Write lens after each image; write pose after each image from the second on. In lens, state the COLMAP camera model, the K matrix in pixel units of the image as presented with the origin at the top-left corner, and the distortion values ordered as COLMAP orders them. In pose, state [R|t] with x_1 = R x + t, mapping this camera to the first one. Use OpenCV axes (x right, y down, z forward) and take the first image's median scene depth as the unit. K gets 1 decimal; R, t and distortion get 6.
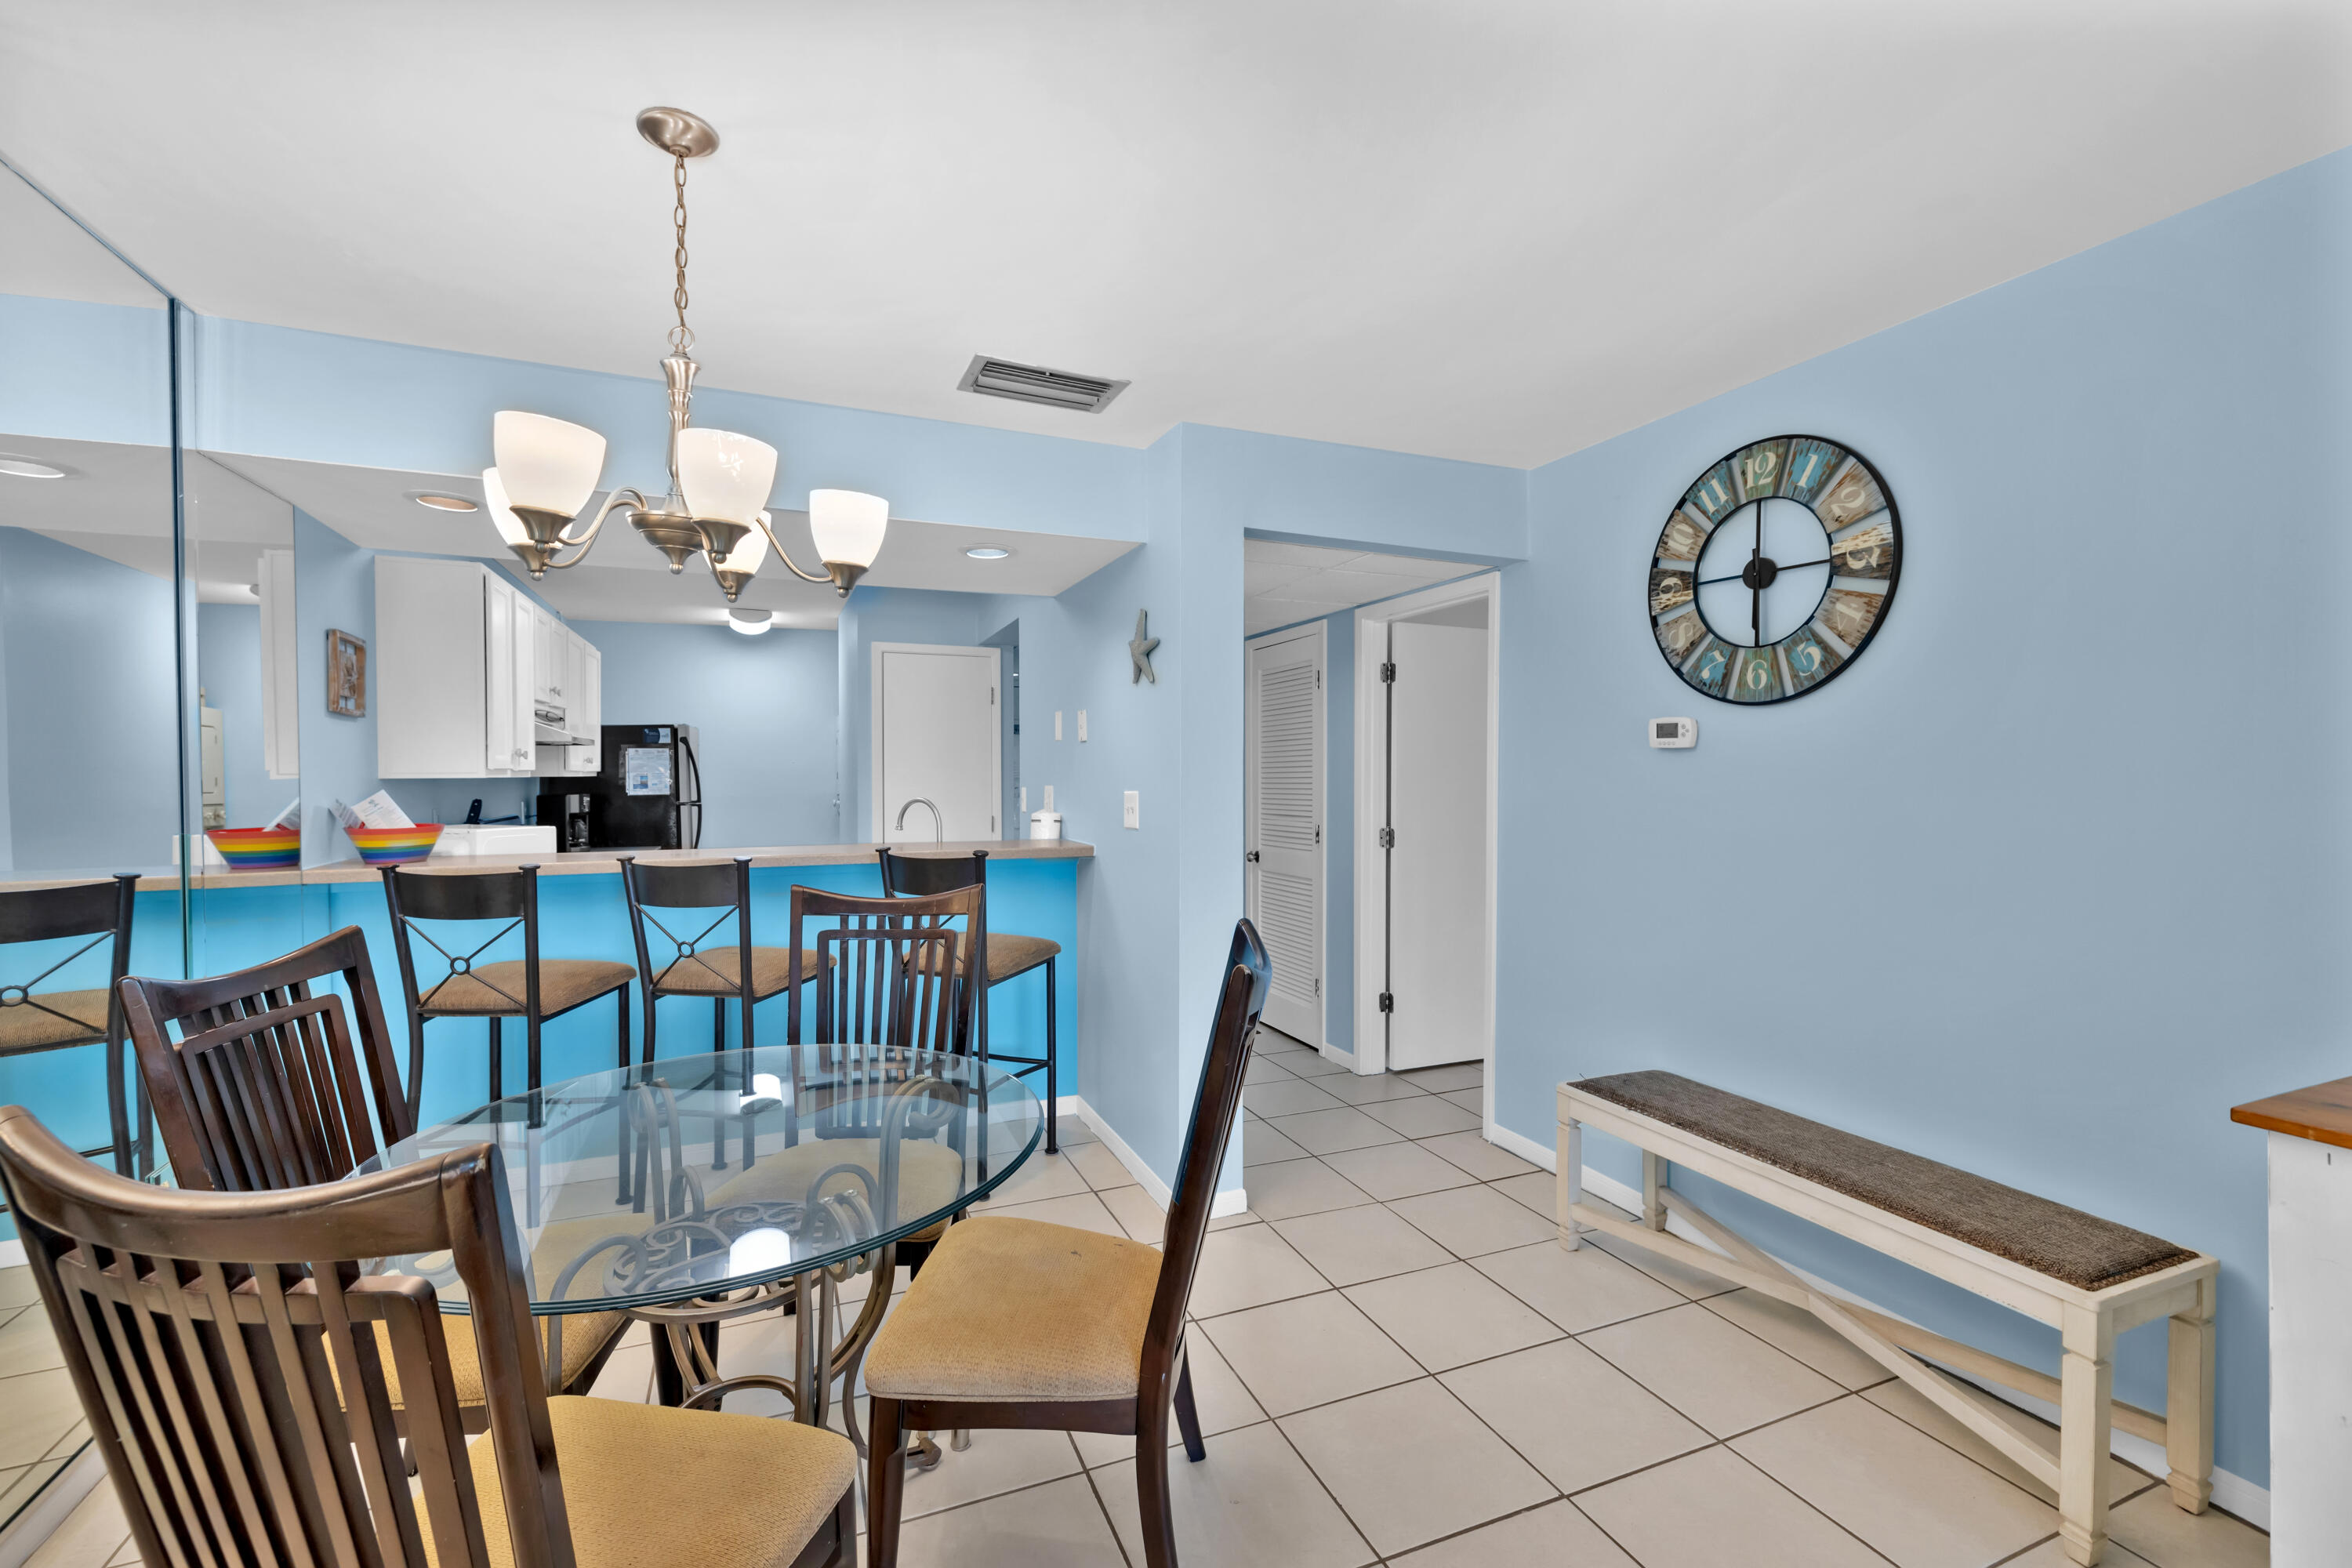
lens RADIAL K [[992.6, 0, 1216.5], [0, 992.6, 791.2], [0, 0, 1]] dist [-0.002640, -0.000023]
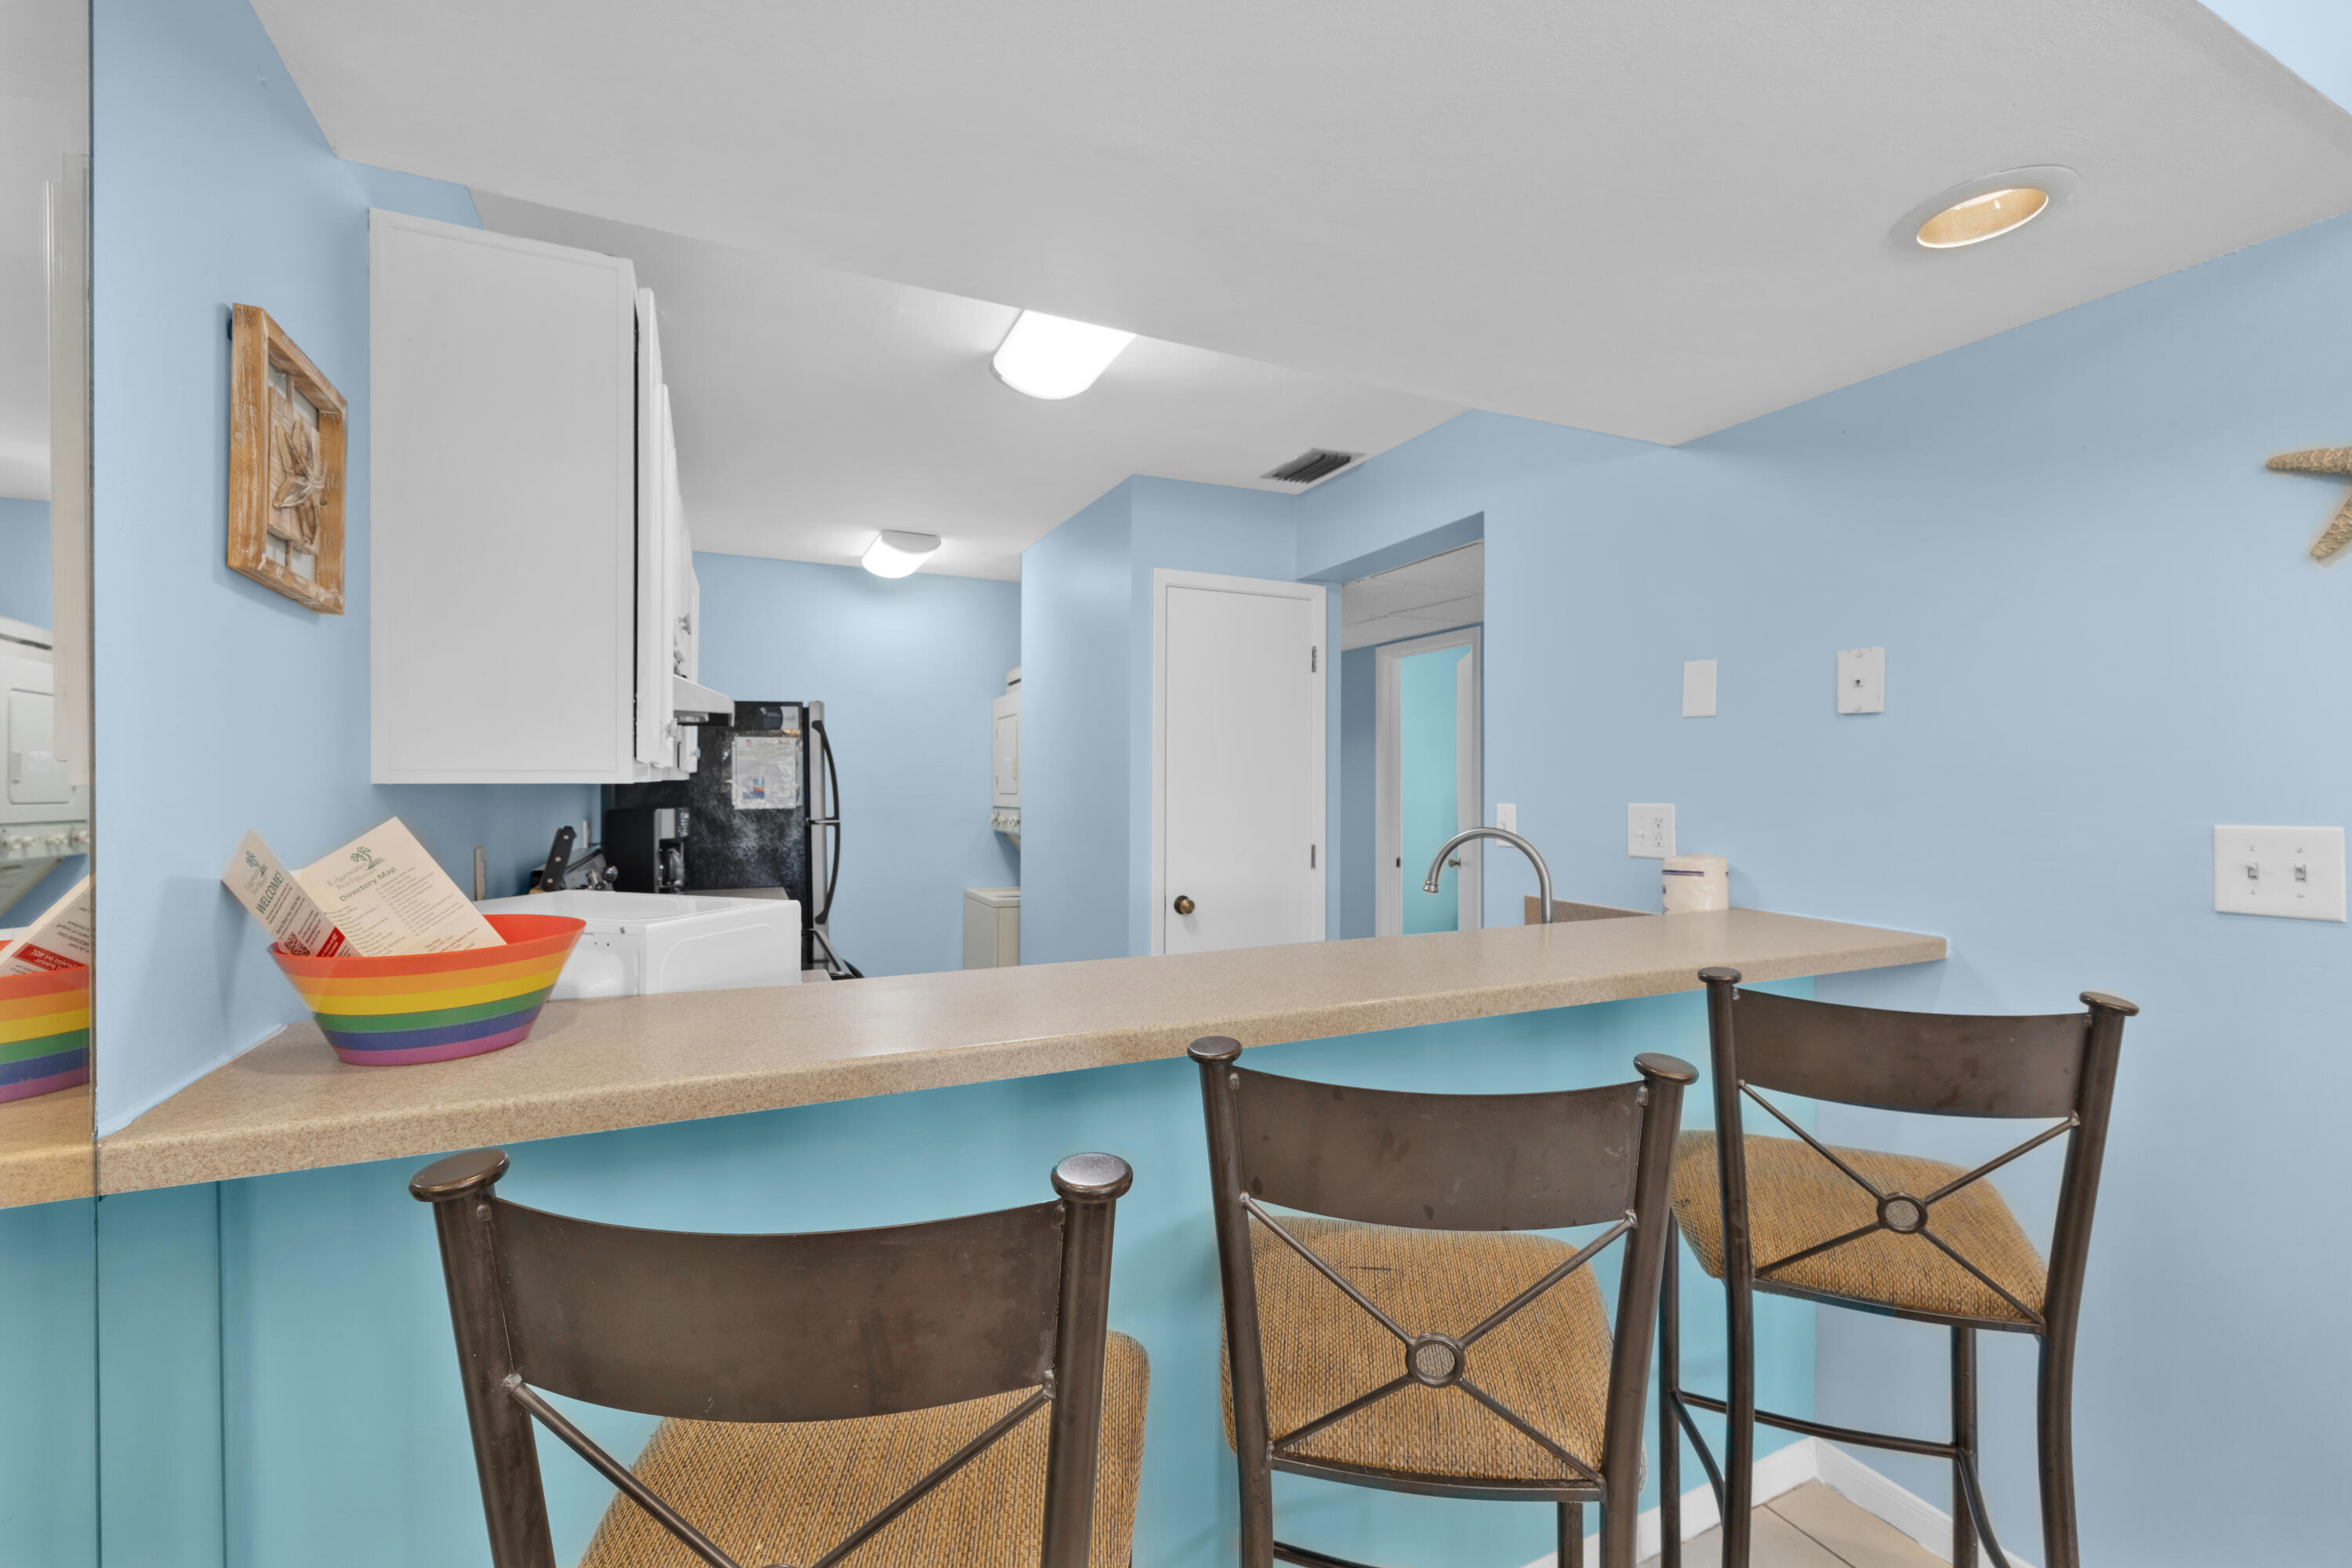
lens RADIAL K [[1007.4, 0, 1218.4], [0, 1007.4, 786.8], [0, 0, 1]] dist [0.000259, -0.000136]
pose [[0.999801, 0.004652, 0.019402, -0.575077], [-0.004447, 0.999934, -0.010611, -0.009880], [-0.019450, 0.010522, 0.999755, 0.659666]]
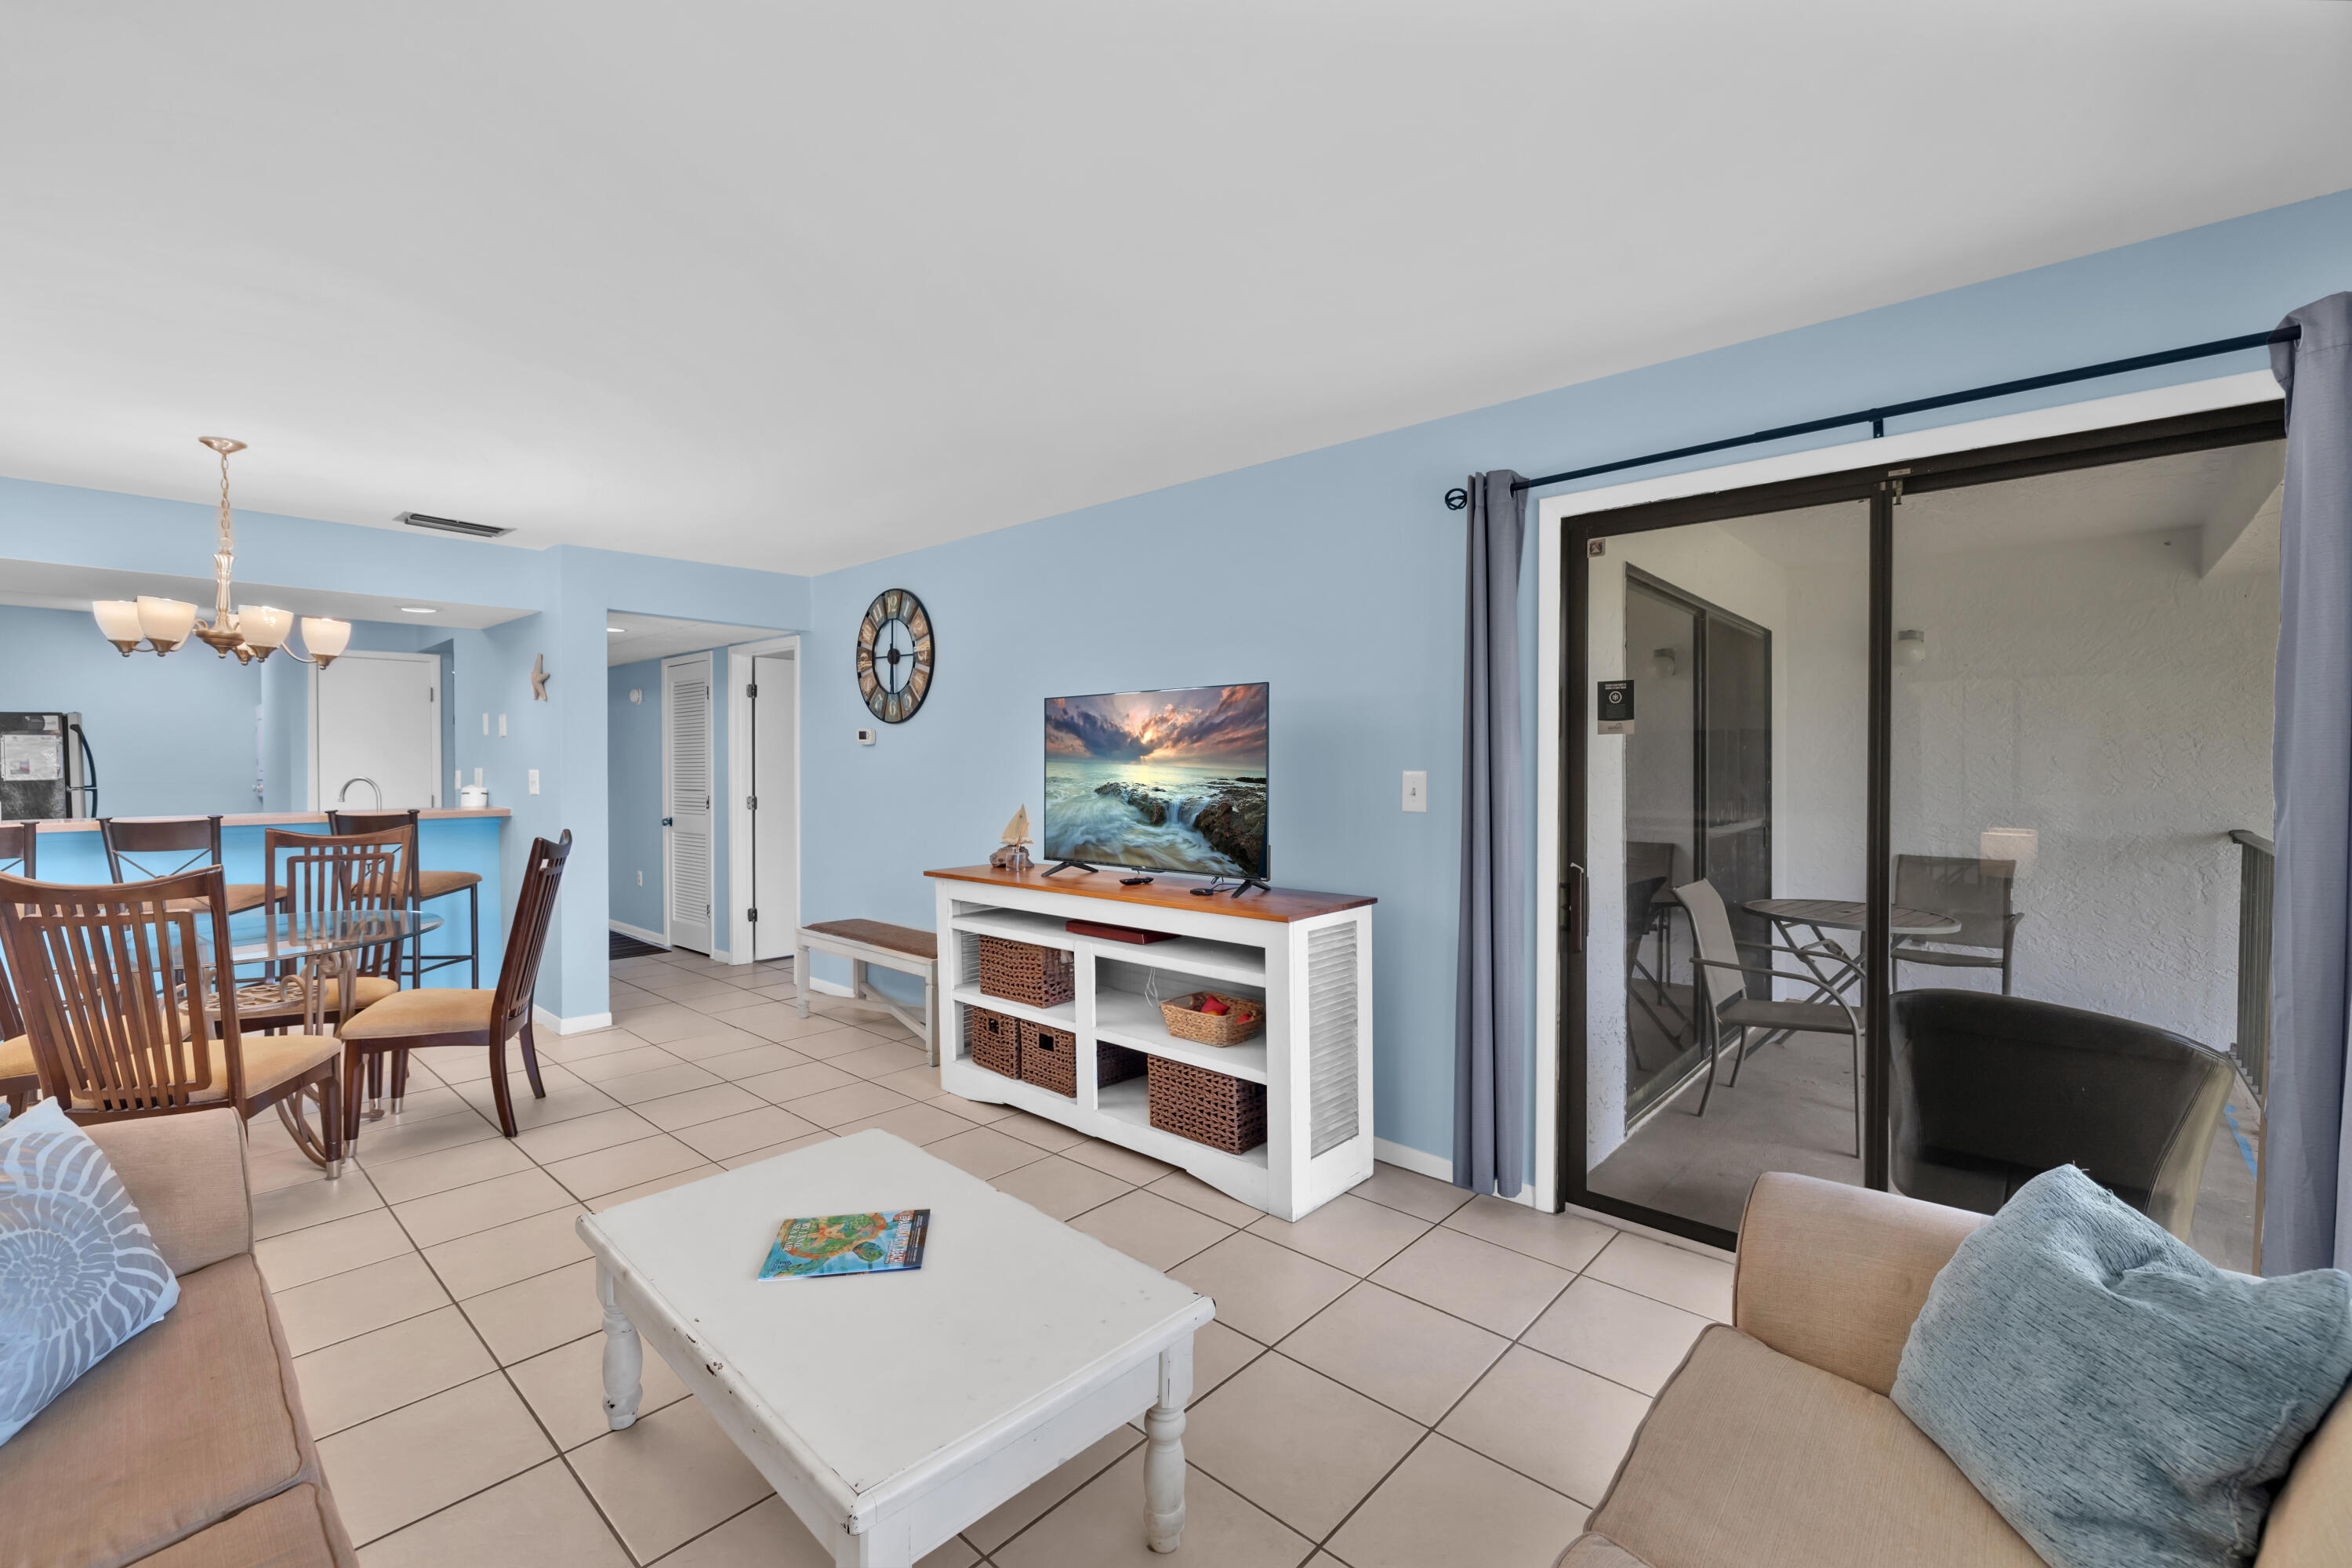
lens RADIAL K [[1001.2, 0, 1173.4], [0, 1001.2, 772.0], [0, 0, 1]] dist [-0.001237, 0.000332]
pose [[0.920300, -0.004872, 0.391183, 0.229073], [0.007570, 0.999957, -0.005356, 0.019468], [-0.391140, 0.007890, 0.920297, -0.846505]]
